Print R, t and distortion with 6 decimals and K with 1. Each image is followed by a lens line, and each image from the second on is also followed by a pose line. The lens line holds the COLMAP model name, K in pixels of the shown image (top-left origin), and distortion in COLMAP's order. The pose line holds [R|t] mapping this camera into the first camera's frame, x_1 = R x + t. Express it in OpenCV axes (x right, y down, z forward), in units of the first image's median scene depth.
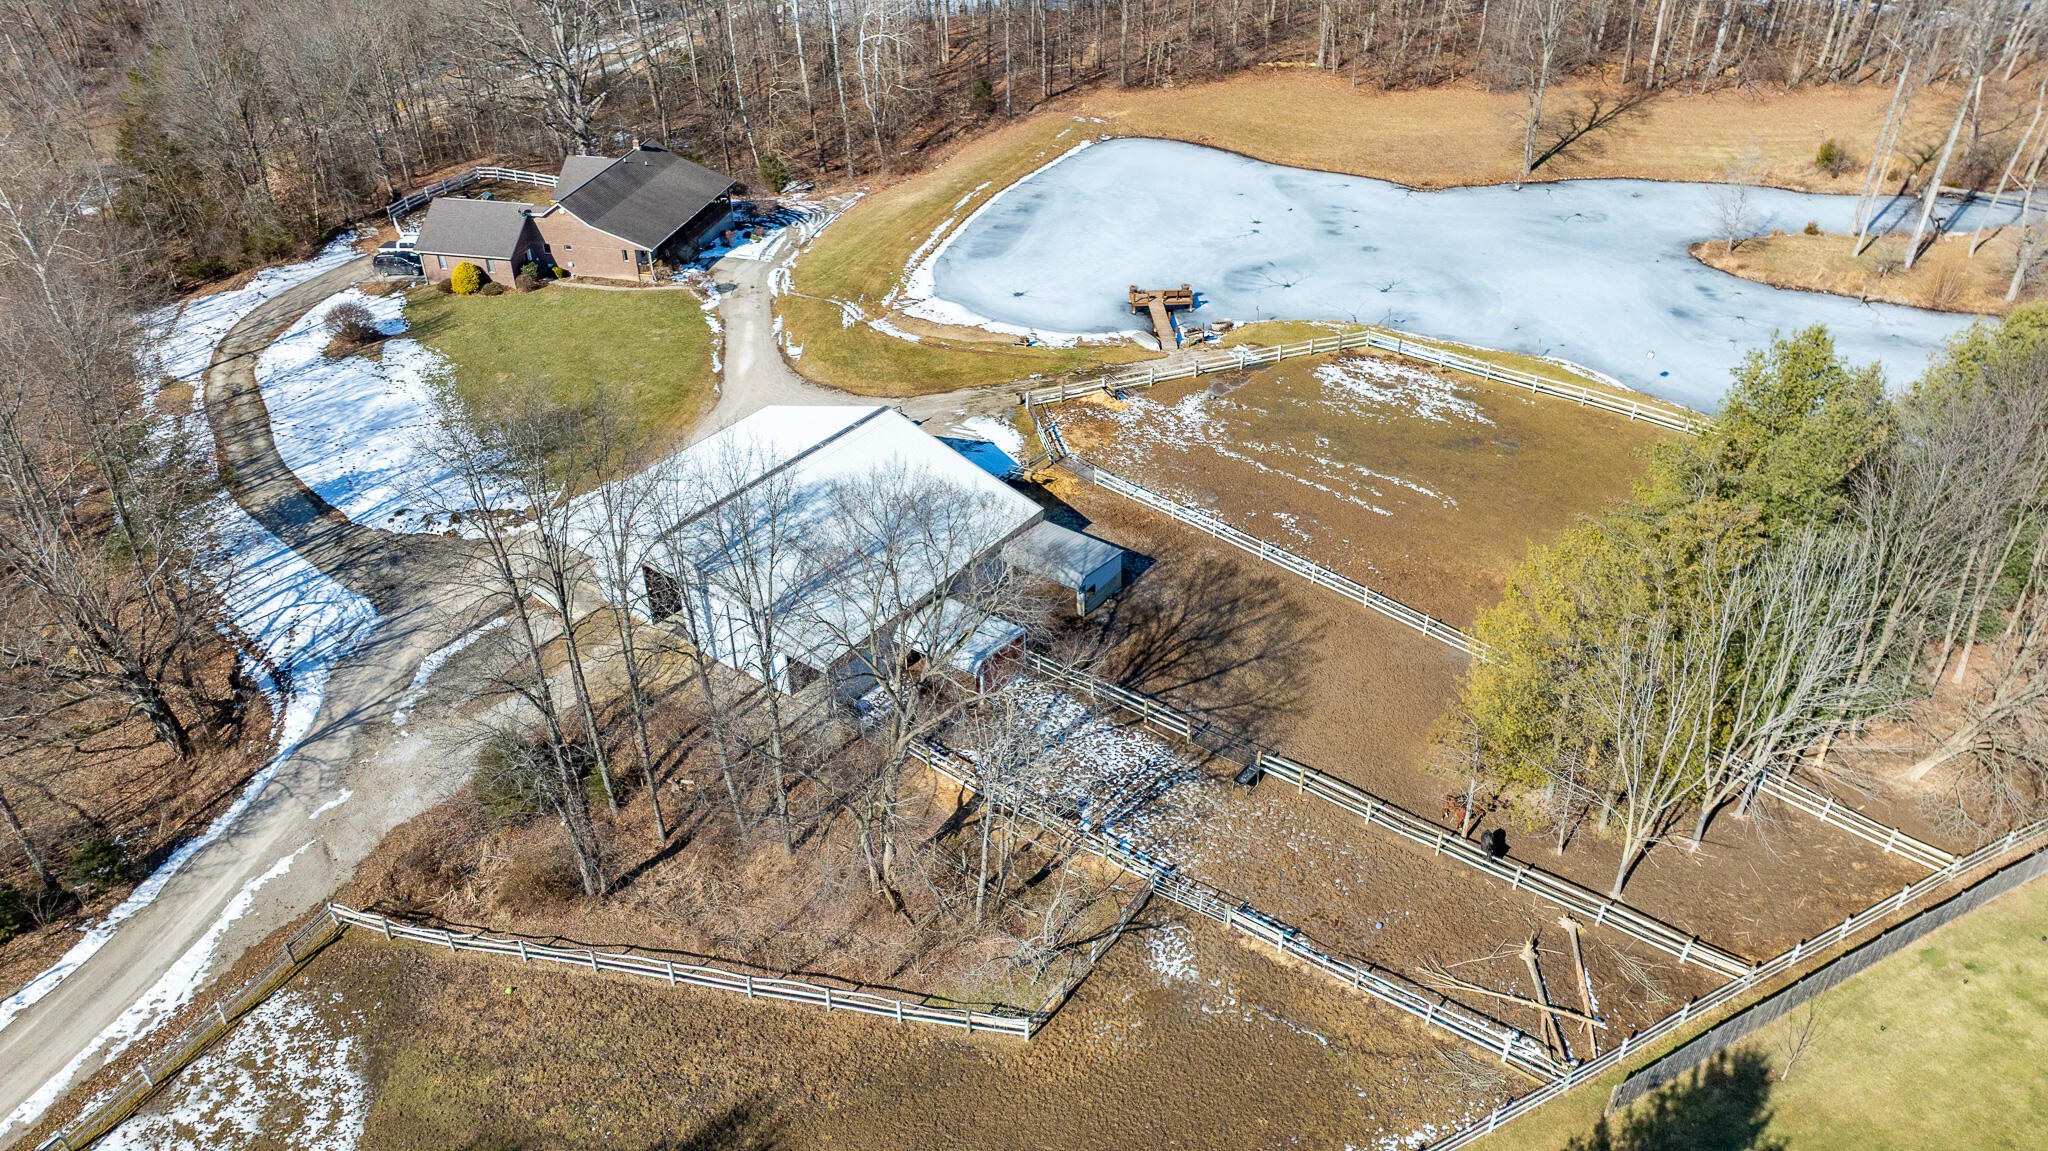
lens RADIAL K [[1451.9, 0, 1029.6], [0, 1451.9, 583.0], [0, 0, 1]] dist [-0.009181, -0.001250]
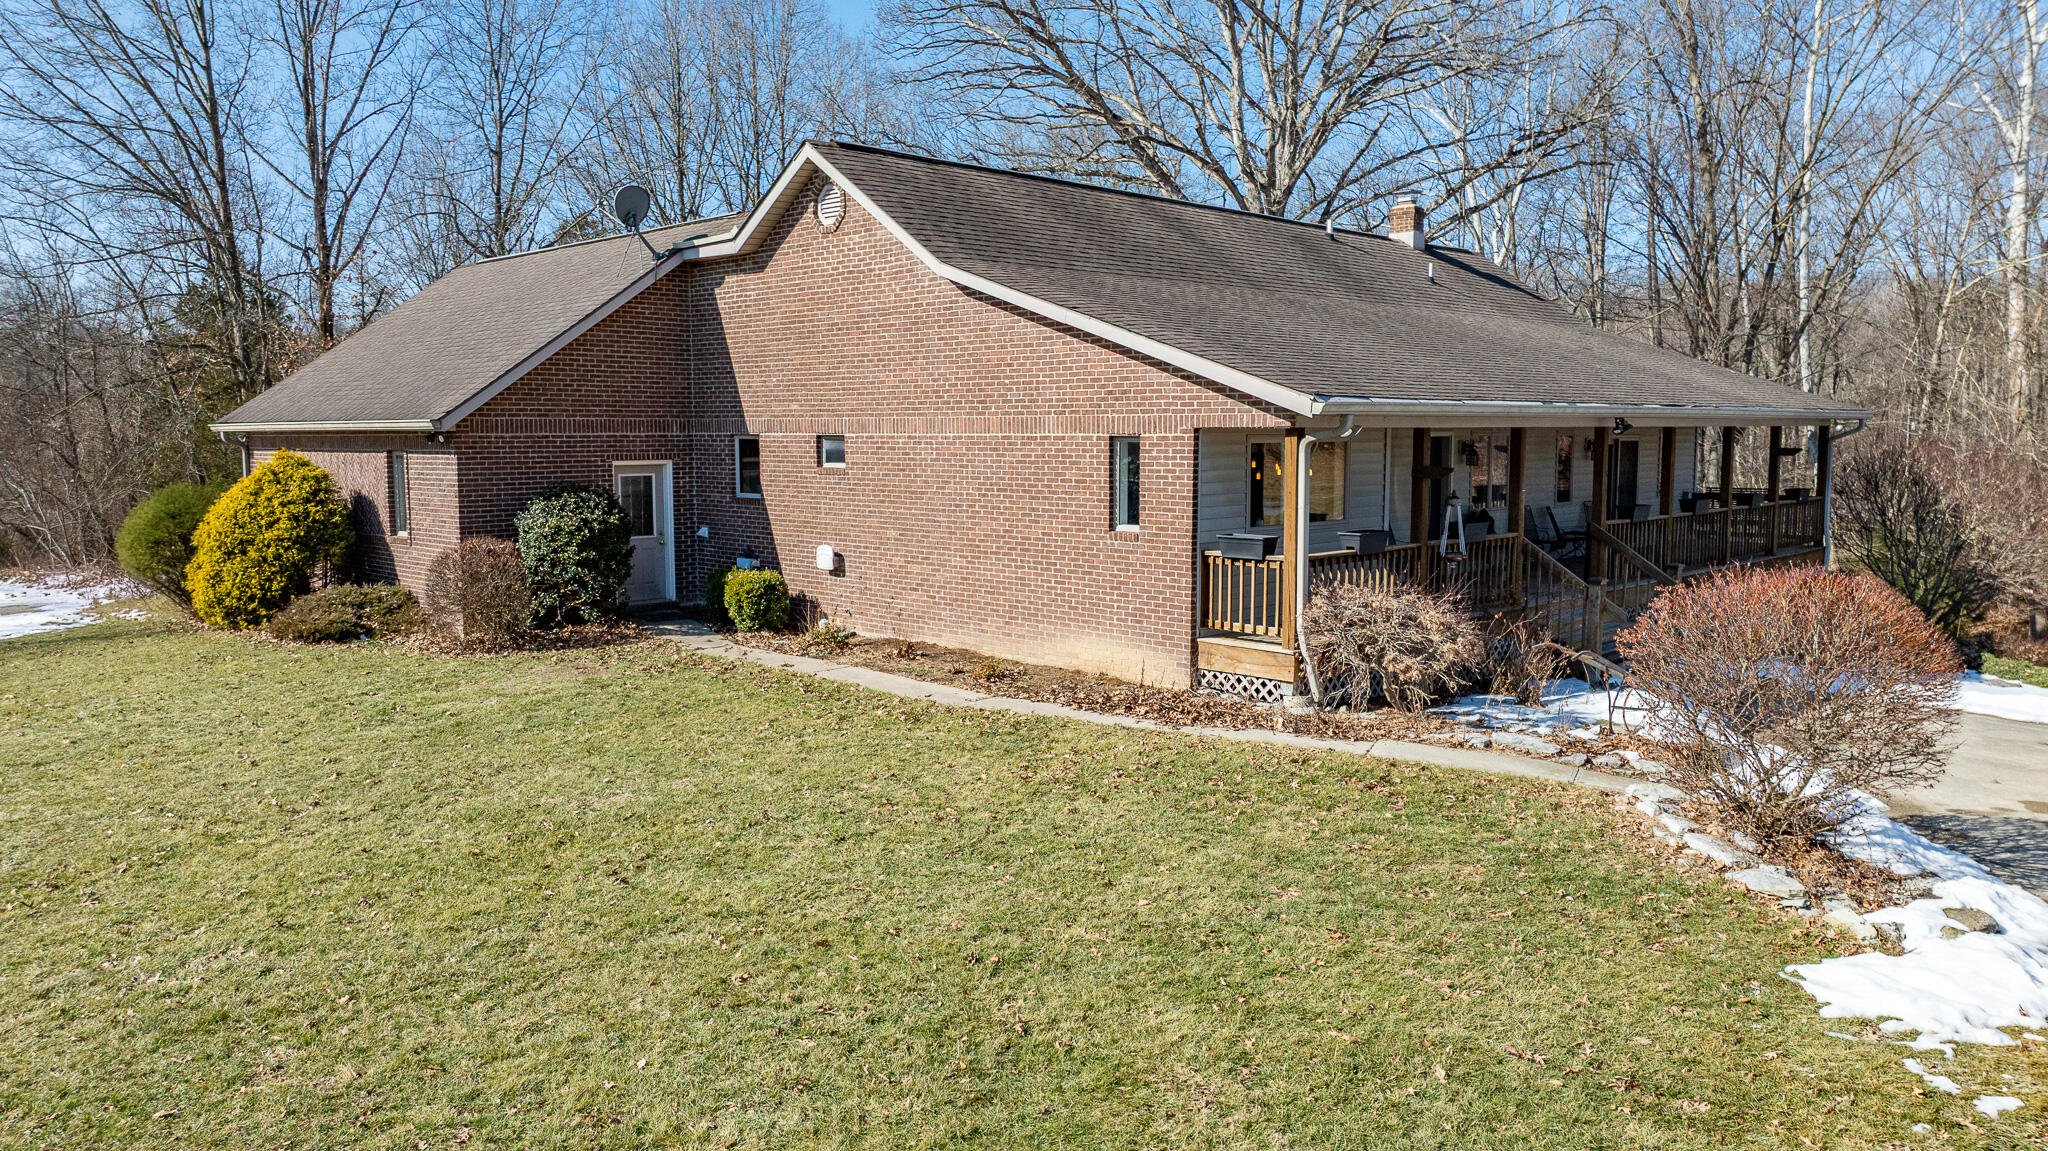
lens RADIAL K [[1451.9, 0, 1027.5], [0, 1451.9, 576.8], [0, 0, 1]] dist [-0.009181, -0.001250]
pose [[0.841694, 0.058488, -0.536778, -0.230758], [-0.305196, 0.871617, -0.383589, -0.177283], [0.445430, 0.486687, 0.751484, 0.964290]]
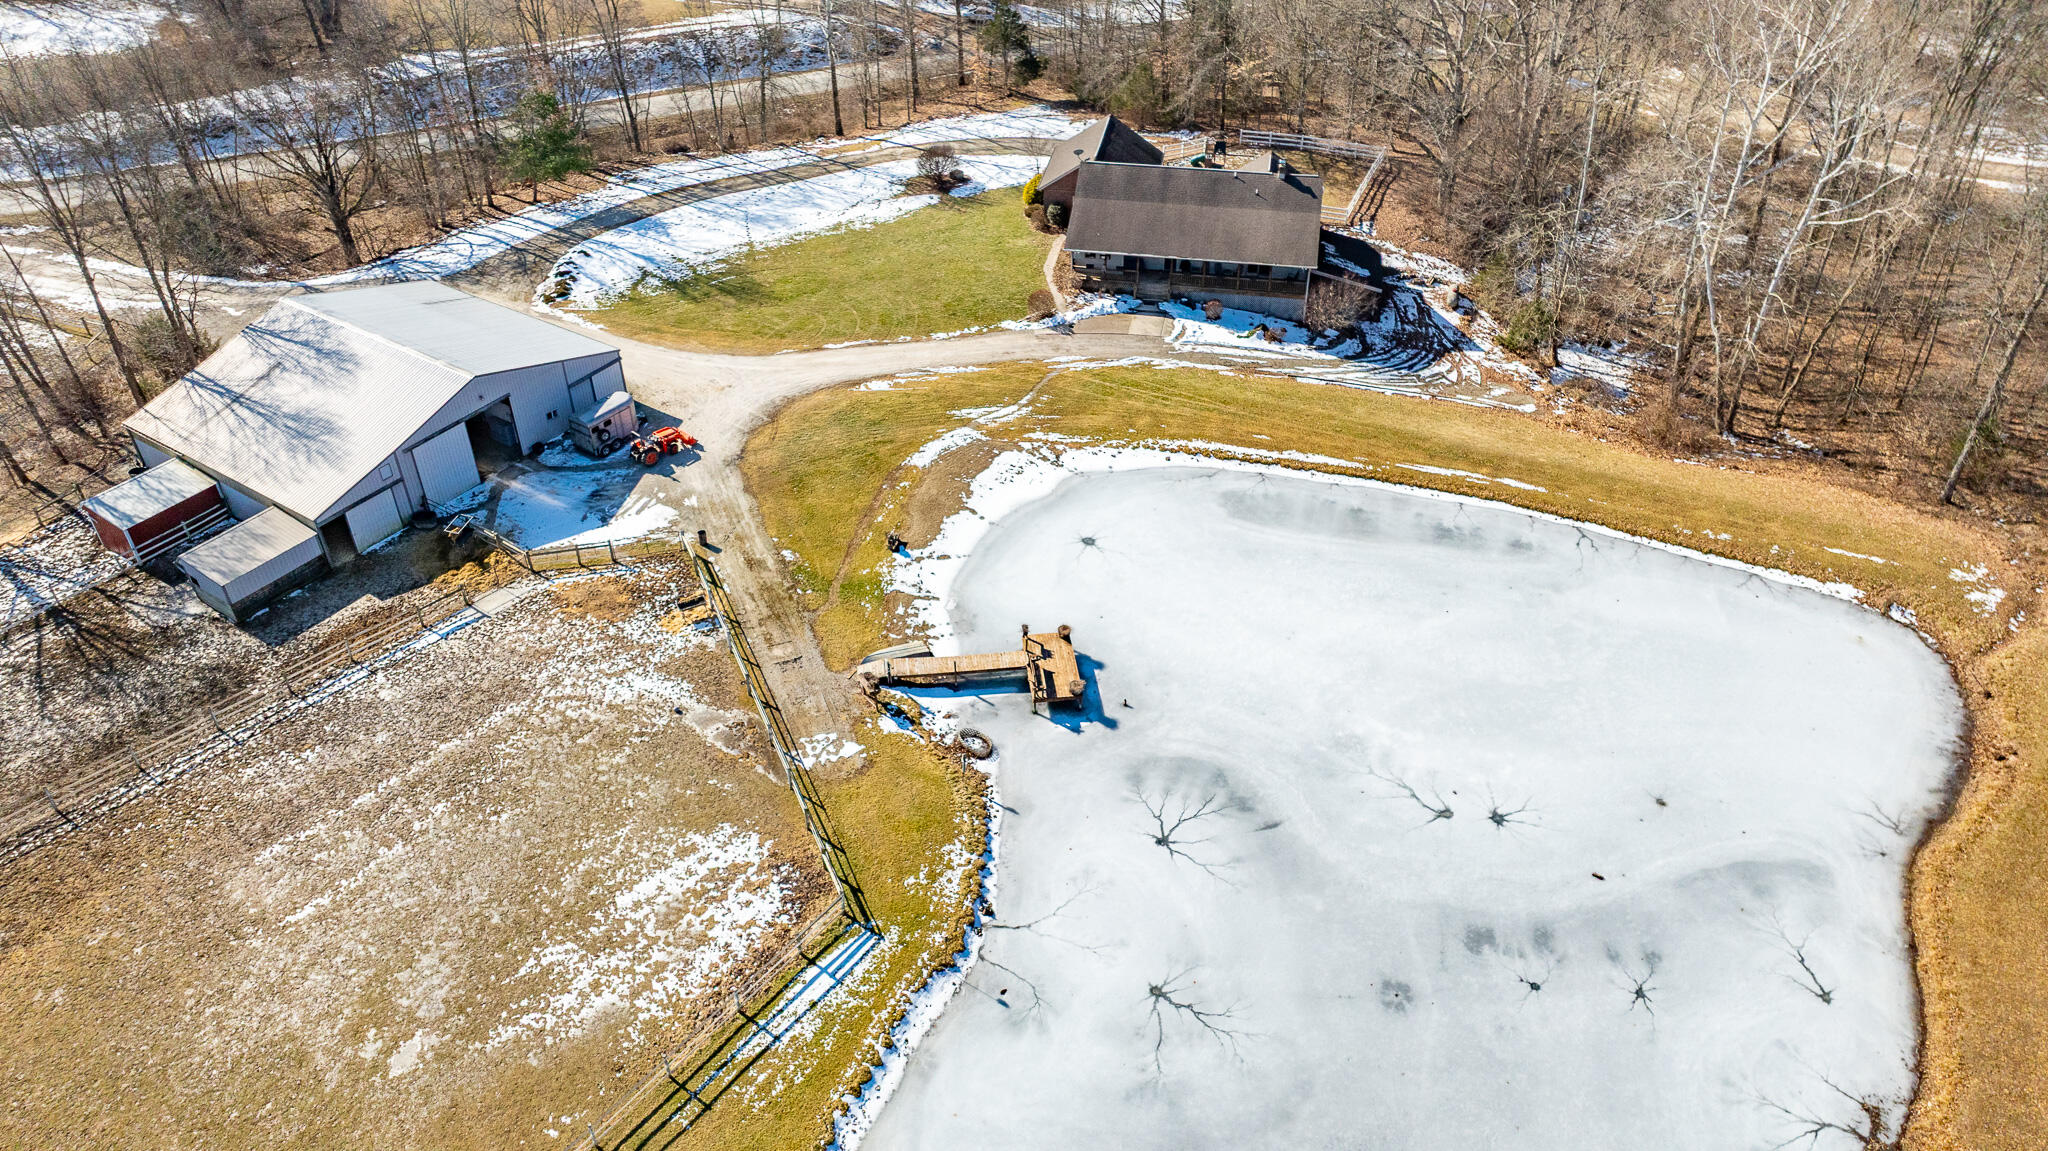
lens RADIAL K [[1451.9, 0, 1026.9], [0, 1451.9, 570.2], [0, 0, 1]] dist [-0.009181, -0.001250]
pose [[0.047279, 0.609839, -0.791114, 0.575094], [-0.556651, 0.673705, 0.486067, -0.540132], [0.829400, 0.417394, 0.371320, 0.782853]]
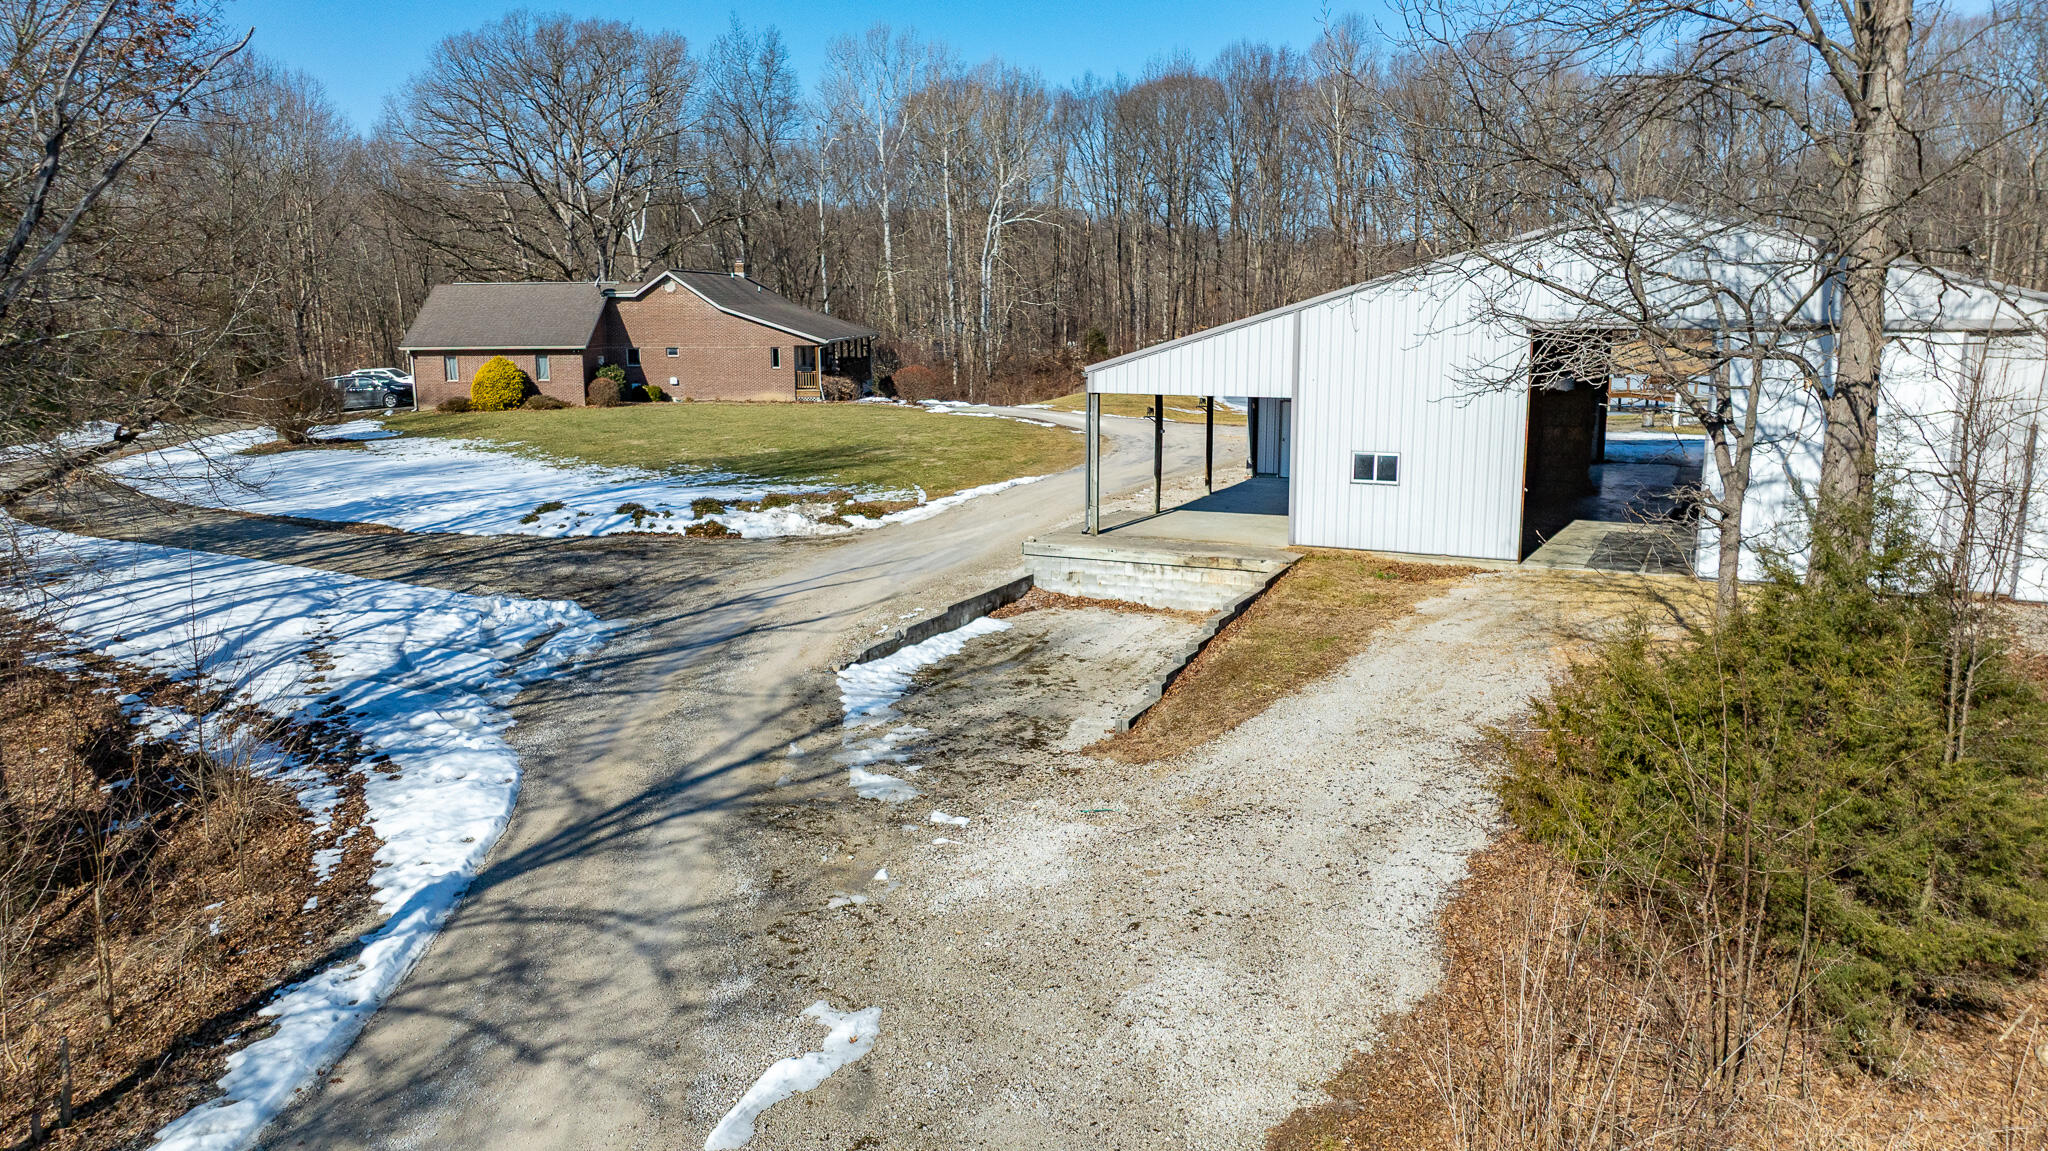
lens RADIAL K [[1451.9, 0, 1022.5], [0, 1451.9, 571.4], [0, 0, 1]] dist [-0.009181, -0.001250]
pose [[0.983766, -0.029471, 0.177022, -0.306743], [0.098793, 0.912433, -0.397122, 0.107463], [-0.149817, 0.408164, 0.900532, 0.517715]]
